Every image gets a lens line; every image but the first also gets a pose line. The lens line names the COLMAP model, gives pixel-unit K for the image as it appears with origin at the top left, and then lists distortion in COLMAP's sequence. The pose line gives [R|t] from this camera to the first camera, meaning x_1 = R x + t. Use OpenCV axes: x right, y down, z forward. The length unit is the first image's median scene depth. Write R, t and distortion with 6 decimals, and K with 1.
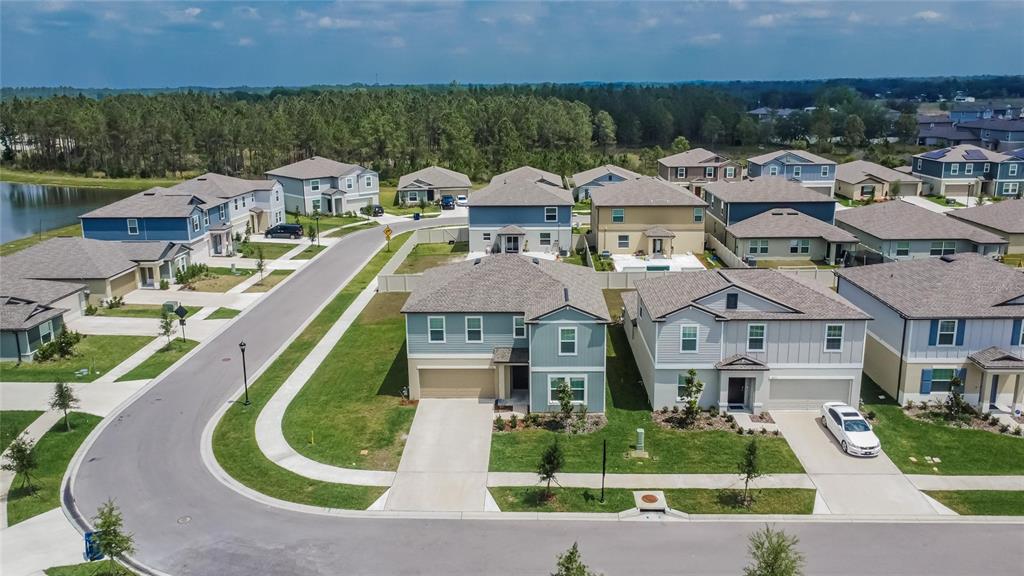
lens RADIAL K [[762.4, 0, 512.0], [0, 762.4, 288.0], [0, 0, 1]] dist [0.013240, 0.005562]
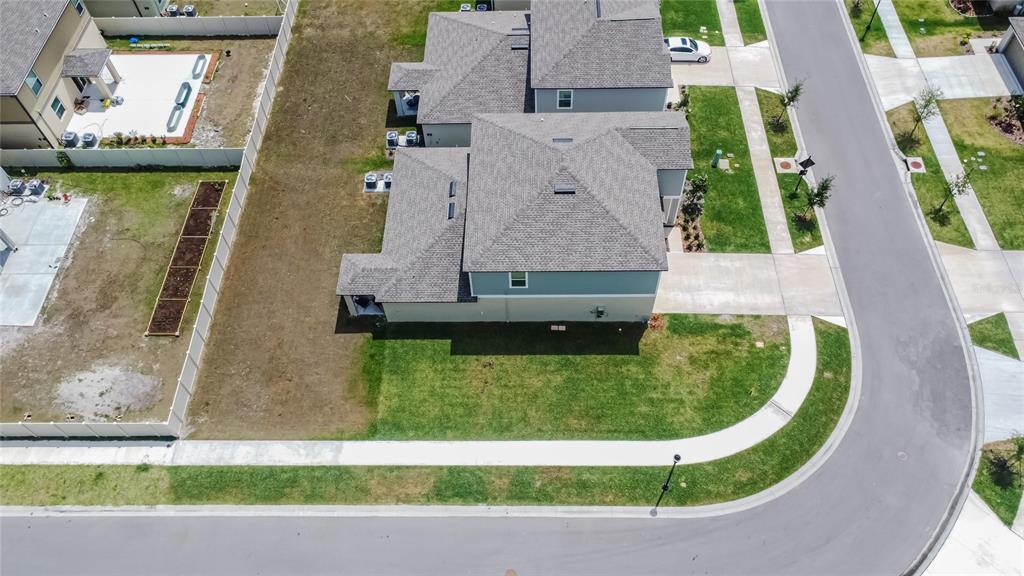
lens RADIAL K [[762.4, 0, 512.0], [0, 762.4, 288.0], [0, 0, 1]] dist [0.013240, 0.005562]
pose [[-0.013814, -0.814338, 0.580226, -0.786241], [0.279725, 0.553965, 0.784141, -0.819077], [-0.959981, 0.173136, 0.220138, 1.122580]]
